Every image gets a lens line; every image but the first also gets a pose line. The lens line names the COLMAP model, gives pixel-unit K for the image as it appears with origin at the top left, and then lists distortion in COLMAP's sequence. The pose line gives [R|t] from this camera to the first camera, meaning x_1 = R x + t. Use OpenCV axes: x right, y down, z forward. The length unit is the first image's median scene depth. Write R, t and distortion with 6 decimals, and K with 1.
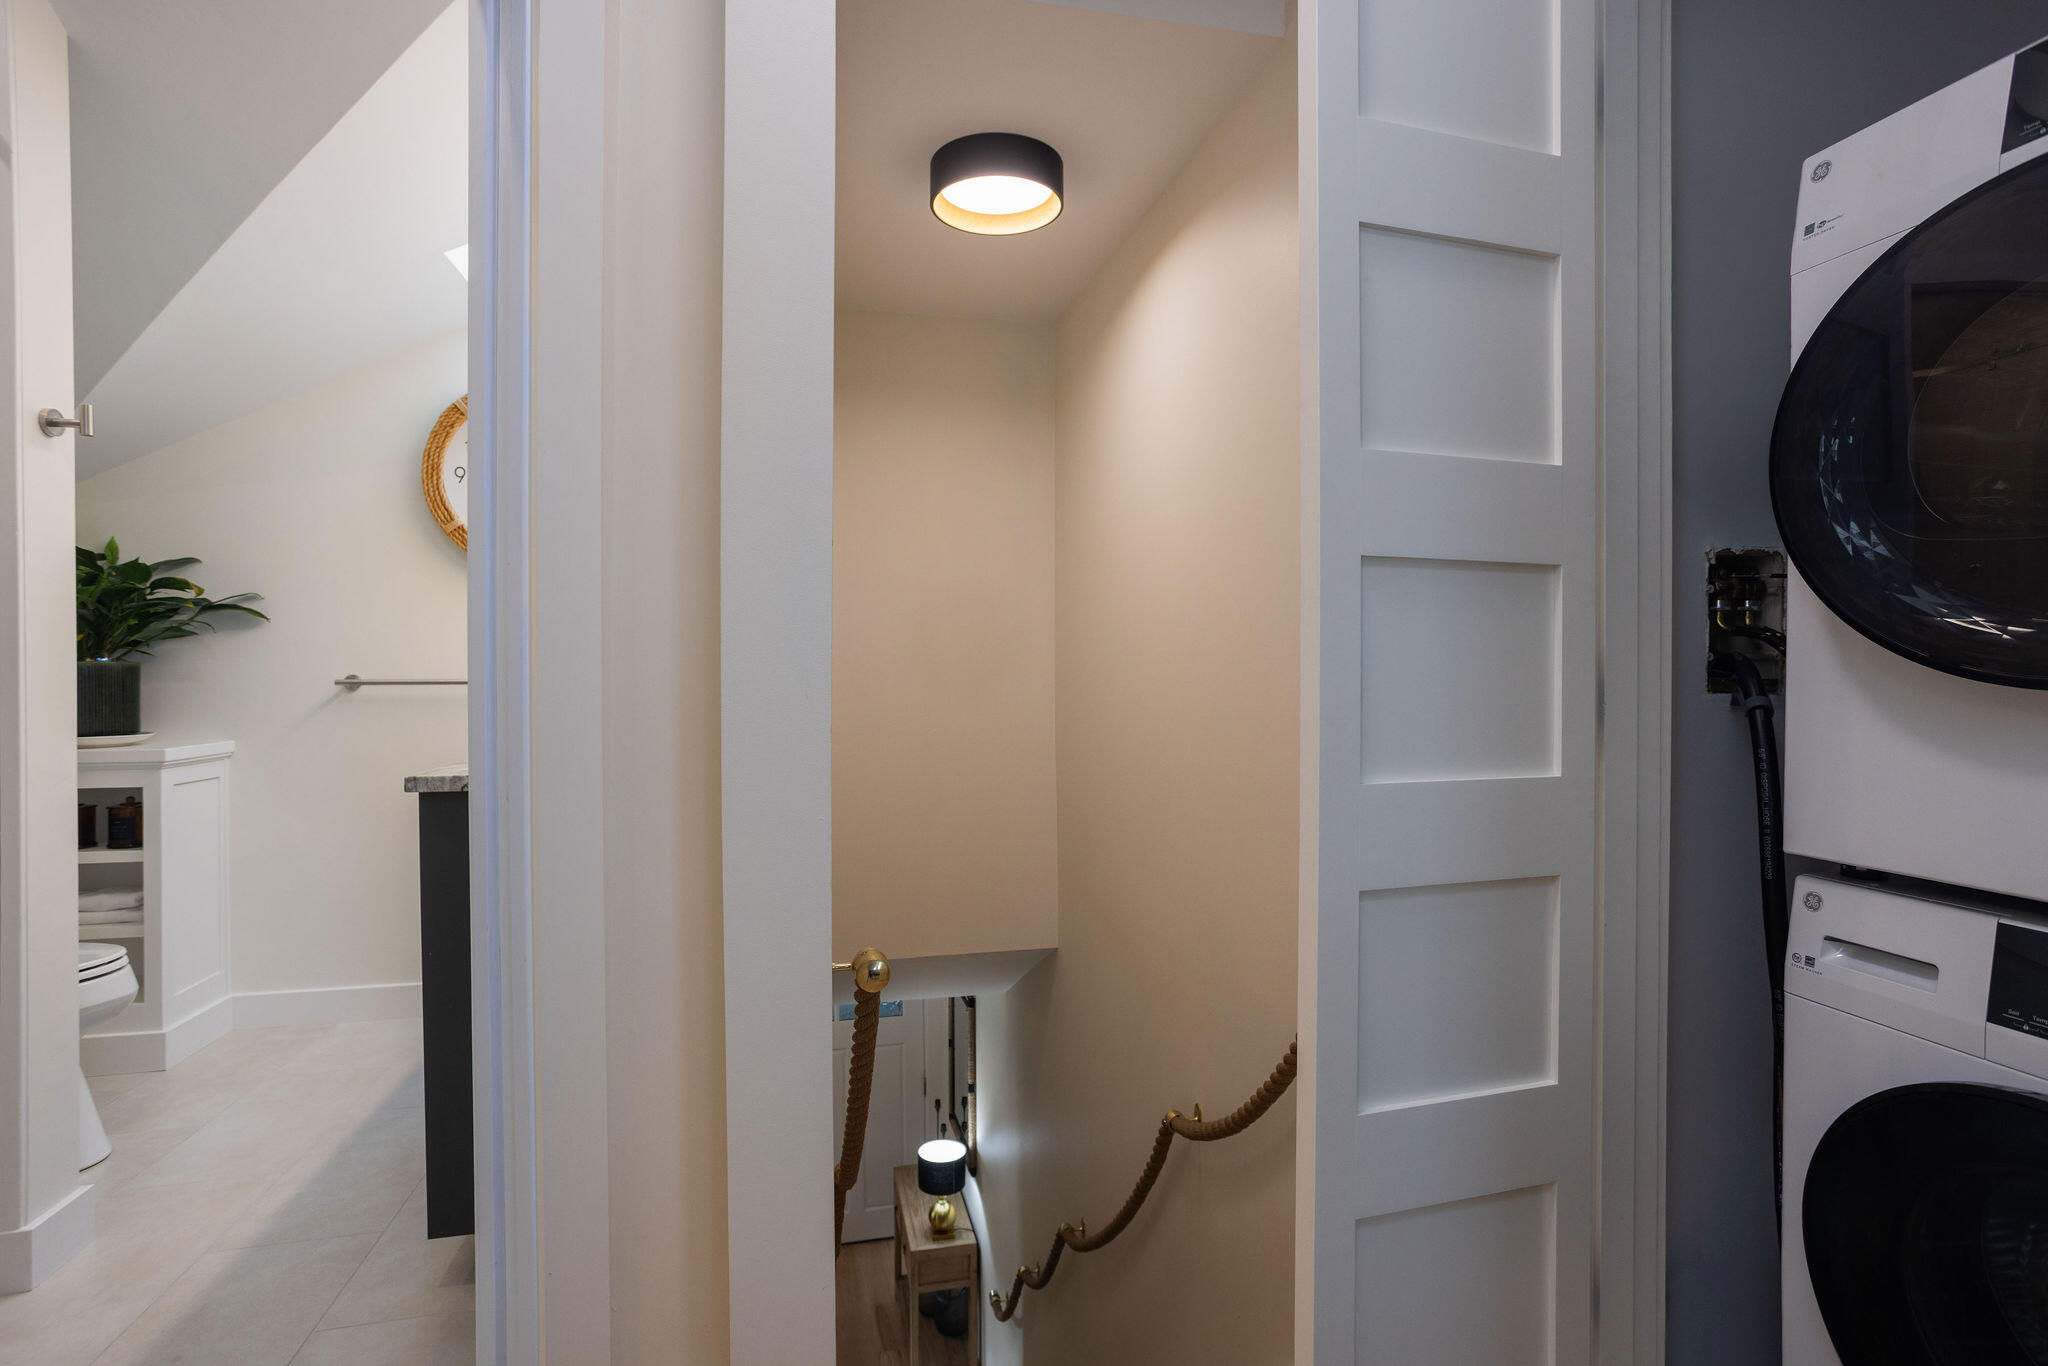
lens RADIAL K [[997.5, 0, 1021.3], [0, 997.5, 680.6], [0, 0, 1]] dist [-0.066875, 0.043287]
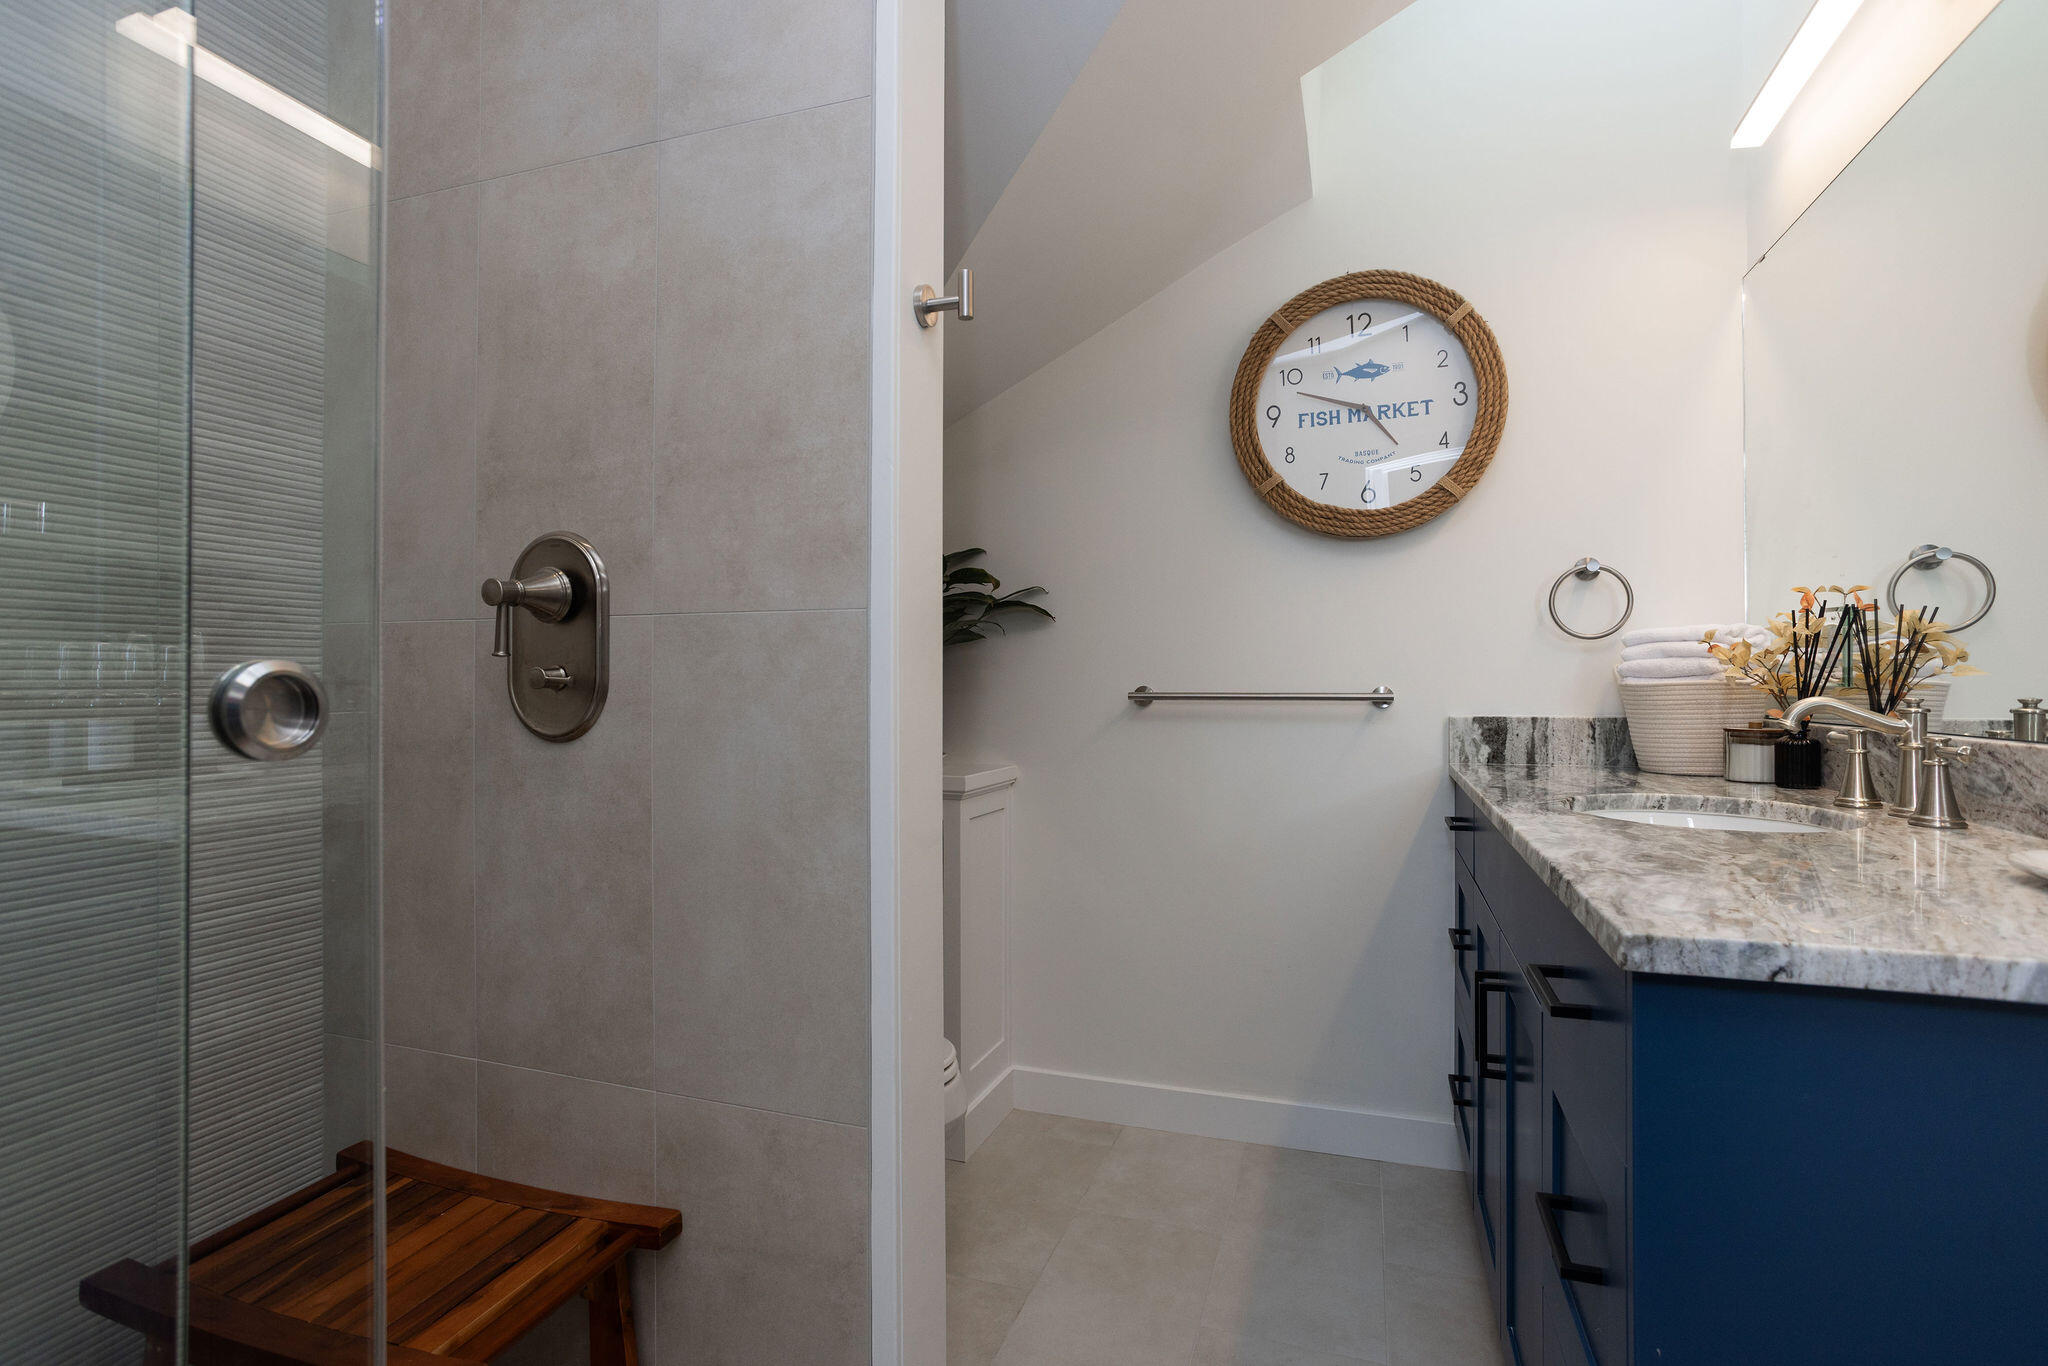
lens RADIAL K [[997.5, 0, 1021.3], [0, 997.5, 680.6], [0, 0, 1]] dist [-0.066875, 0.043287]
pose [[0.840164, 0.001081, -0.542332, -0.356681], [-0.008734, 0.999895, -0.011537, -0.000626], [0.542263, 0.014429, 0.840085, 0.294905]]
